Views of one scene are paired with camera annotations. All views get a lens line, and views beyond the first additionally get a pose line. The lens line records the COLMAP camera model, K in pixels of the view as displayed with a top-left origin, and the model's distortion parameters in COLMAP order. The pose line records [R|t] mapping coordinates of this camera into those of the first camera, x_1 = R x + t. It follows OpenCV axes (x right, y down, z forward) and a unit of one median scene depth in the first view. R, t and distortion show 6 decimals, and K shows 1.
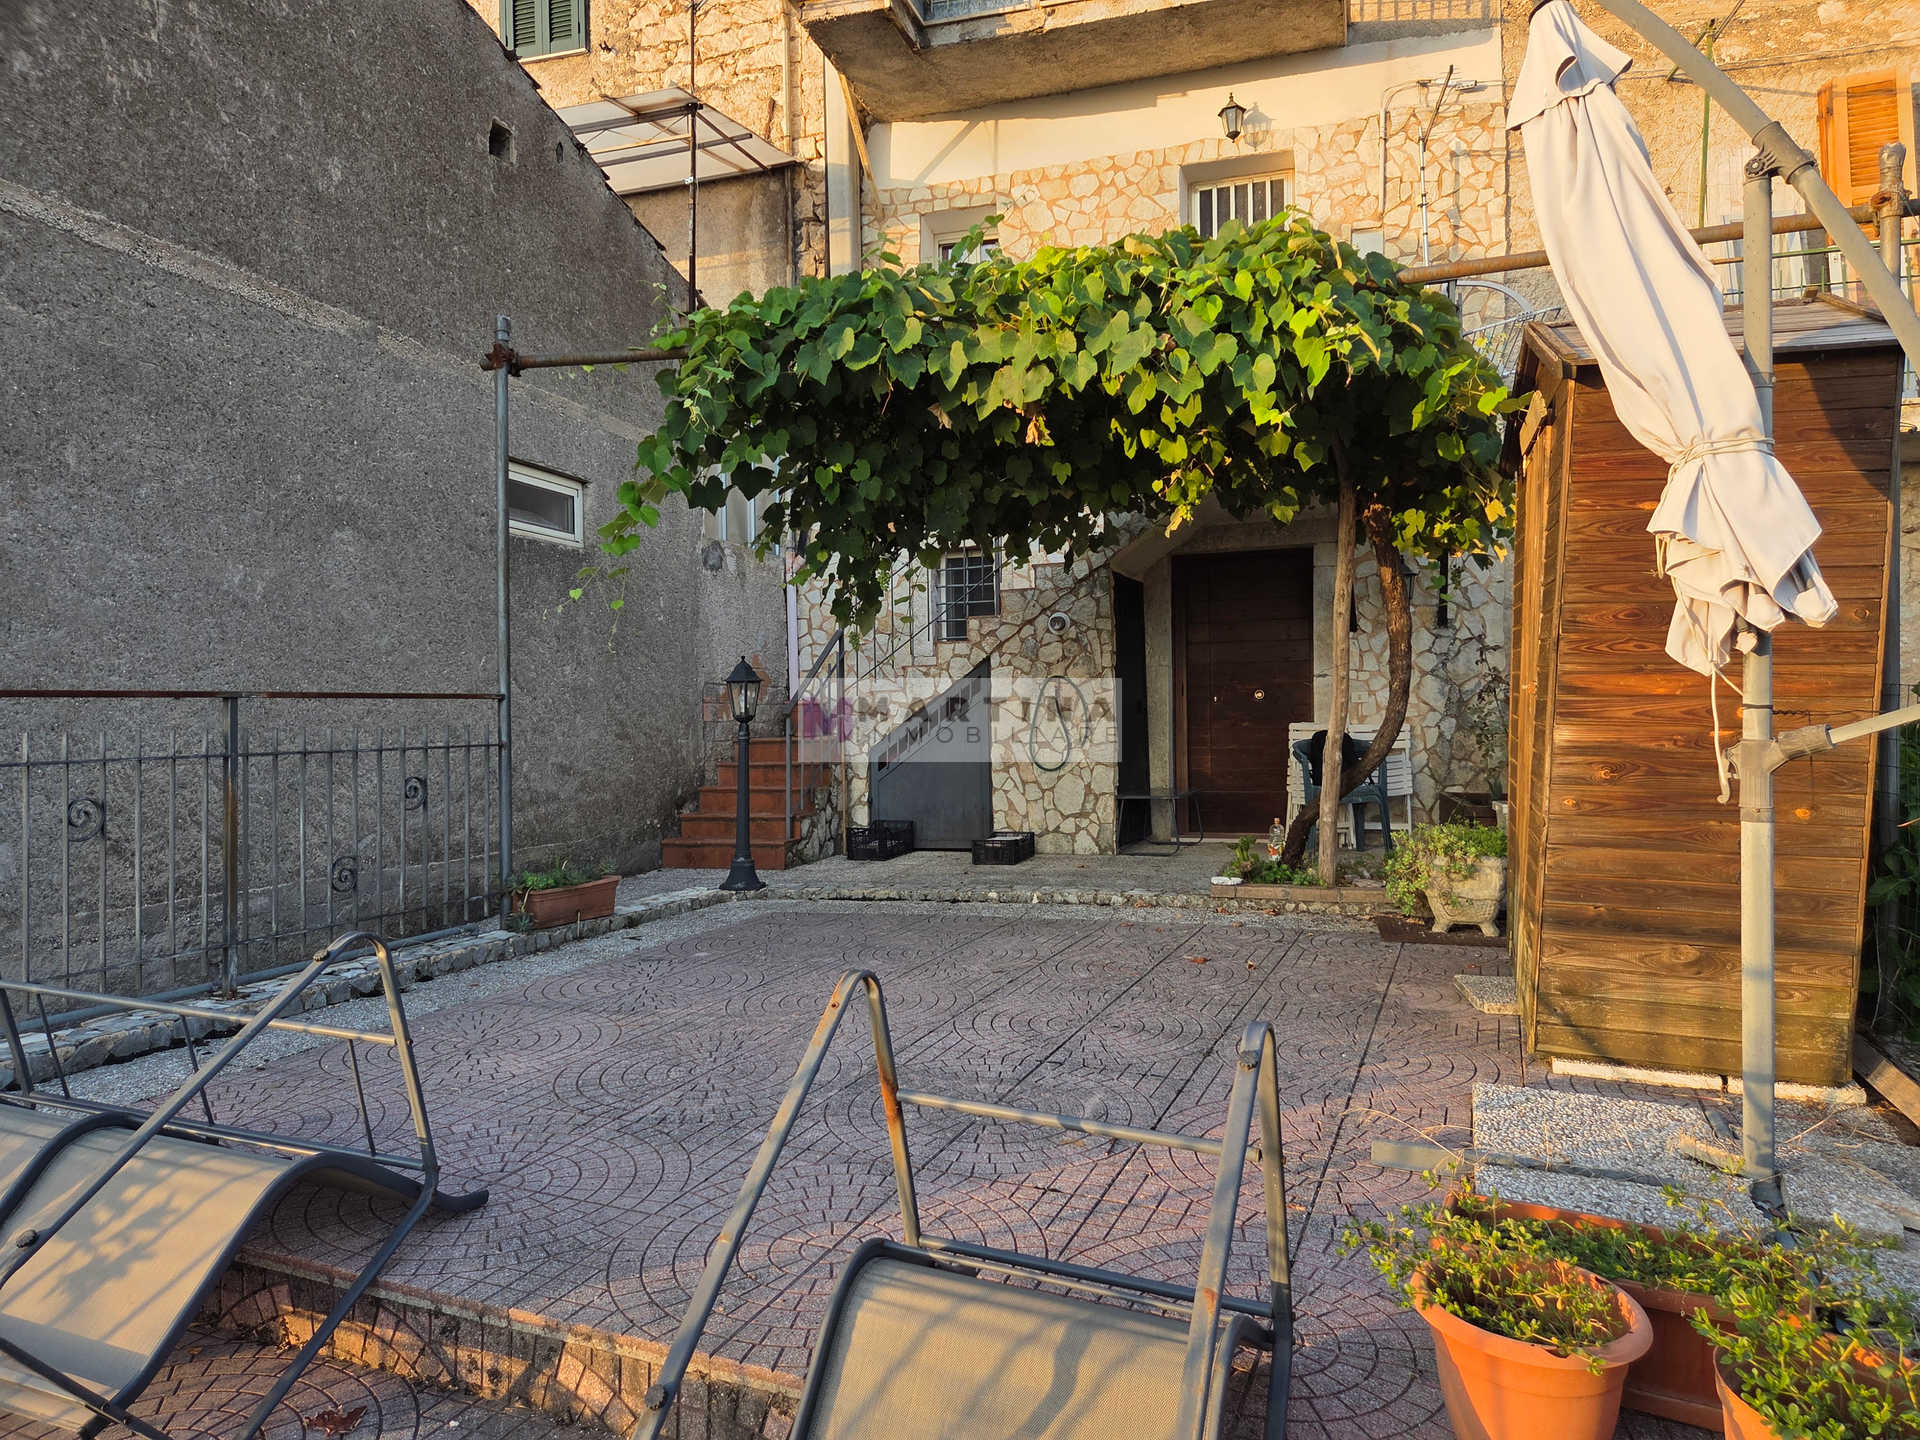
lens RADIAL K [[1318.3, 0, 960.0], [0, 1318.3, 720.0], [0, 0, 1]] dist [0.090178, -0.082307]
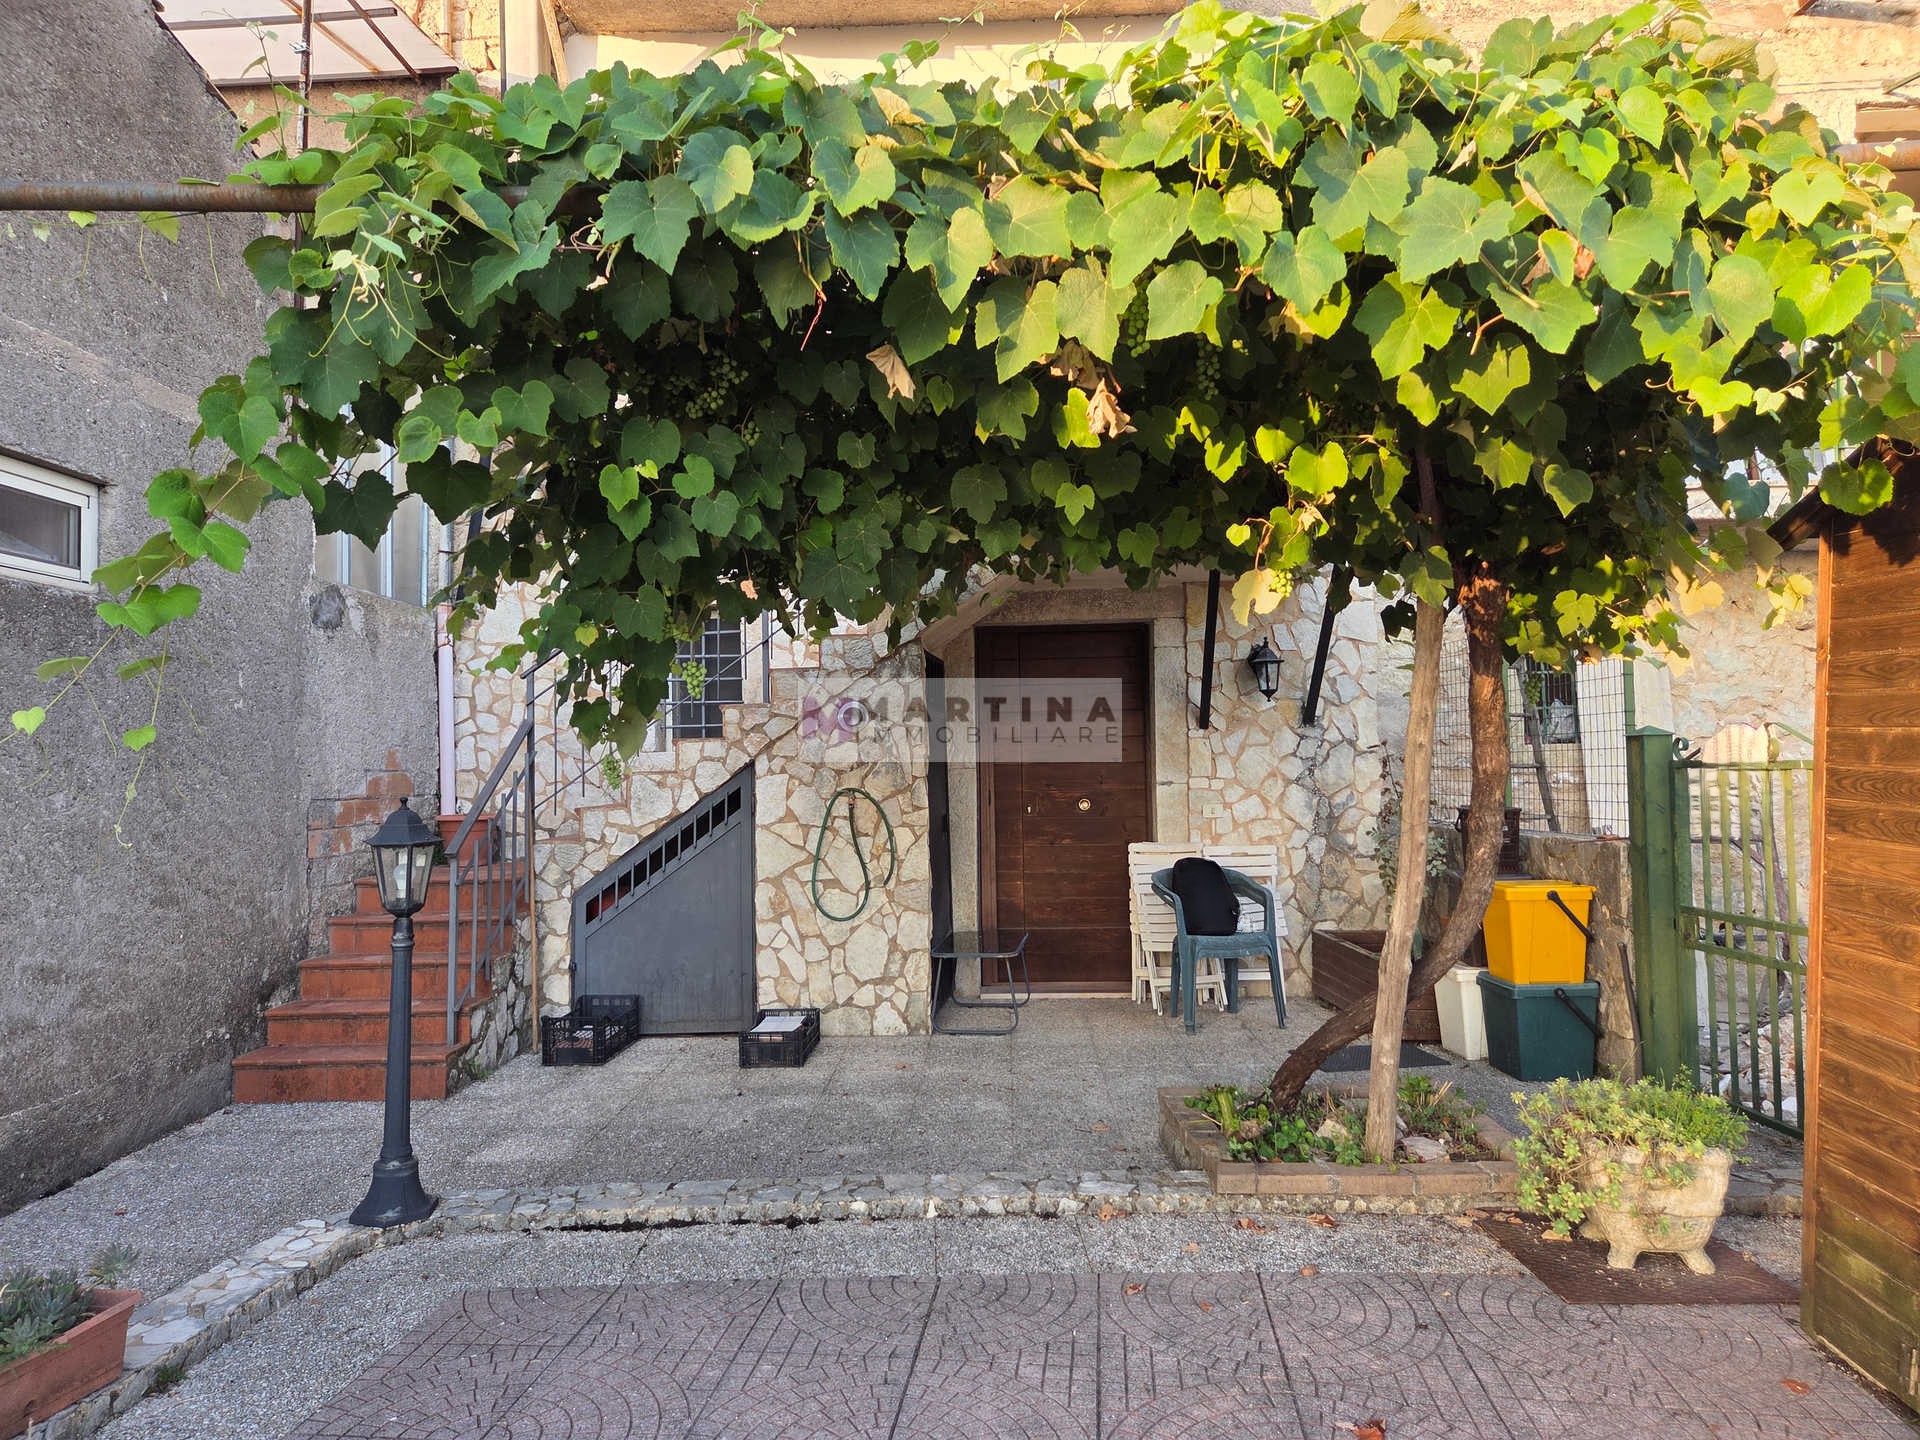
lens RADIAL K [[1318.3, 0, 960.0], [0, 1318.3, 720.0], [0, 0, 1]] dist [0.090178, -0.082307]
pose [[0.962358, 0.008712, 0.271646, -0.068466], [0.001619, 0.999285, -0.037784, -0.045029], [-0.271781, 0.036802, 0.961655, 0.289031]]
